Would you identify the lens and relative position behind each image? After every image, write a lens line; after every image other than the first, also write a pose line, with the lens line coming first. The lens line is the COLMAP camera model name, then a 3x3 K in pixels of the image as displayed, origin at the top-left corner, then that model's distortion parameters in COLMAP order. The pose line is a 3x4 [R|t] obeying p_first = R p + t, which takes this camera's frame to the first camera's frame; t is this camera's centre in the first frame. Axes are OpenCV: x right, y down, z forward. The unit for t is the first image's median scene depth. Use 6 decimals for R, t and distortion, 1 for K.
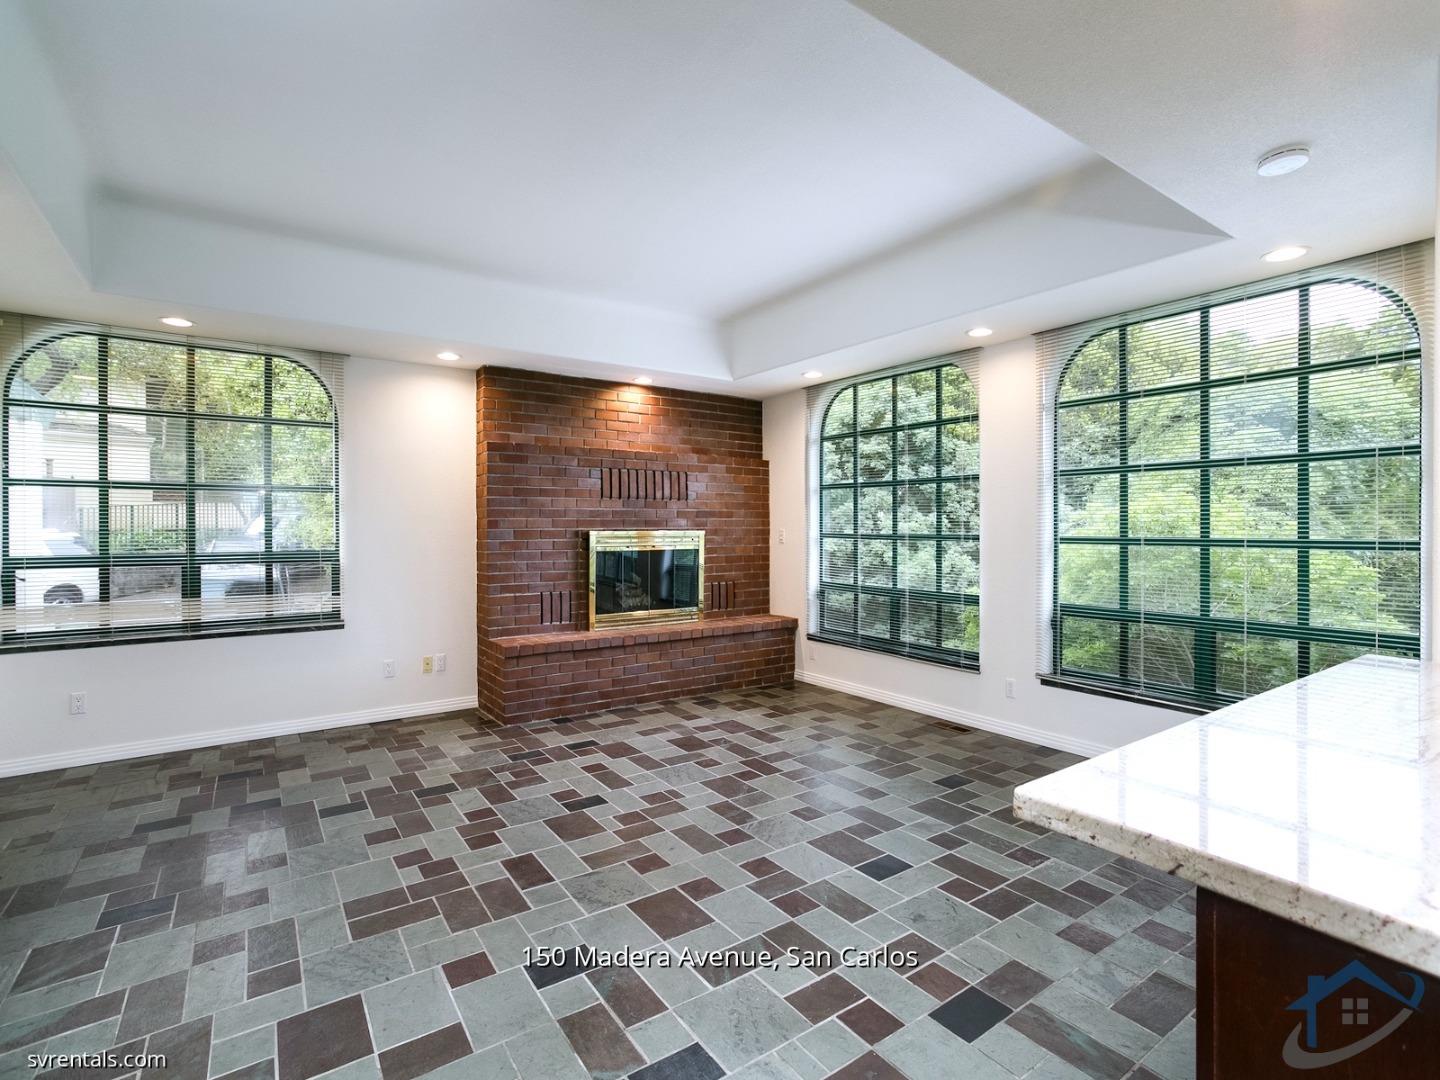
lens RADIAL K [[692.0, 0, 721.6], [0, 692.0, 539.8], [0, 0, 1]] dist [-0.005251, 0.002016]
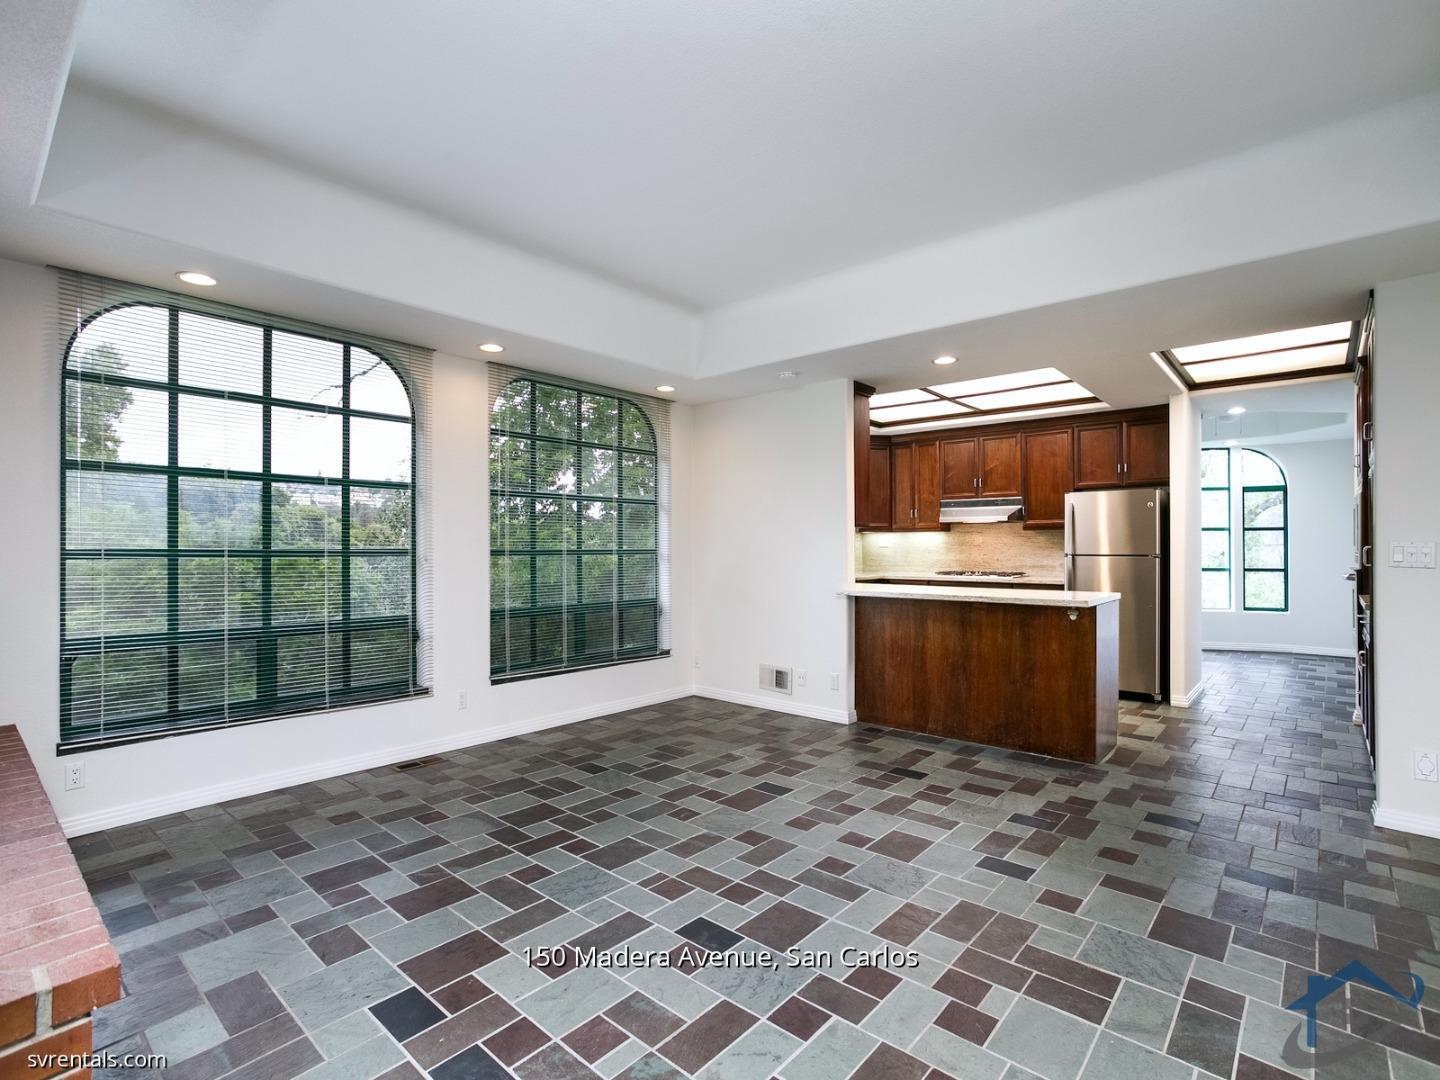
lens RADIAL K [[692.0, 0, 729.6], [0, 692.0, 548.2], [0, 0, 1]] dist [-0.005251, 0.002016]
pose [[-0.258187, 0.013359, 0.966003, -0.909105], [0.009251, 0.999893, -0.011356, 0.013434], [-0.966051, 0.006005, -0.258283, 1.222808]]
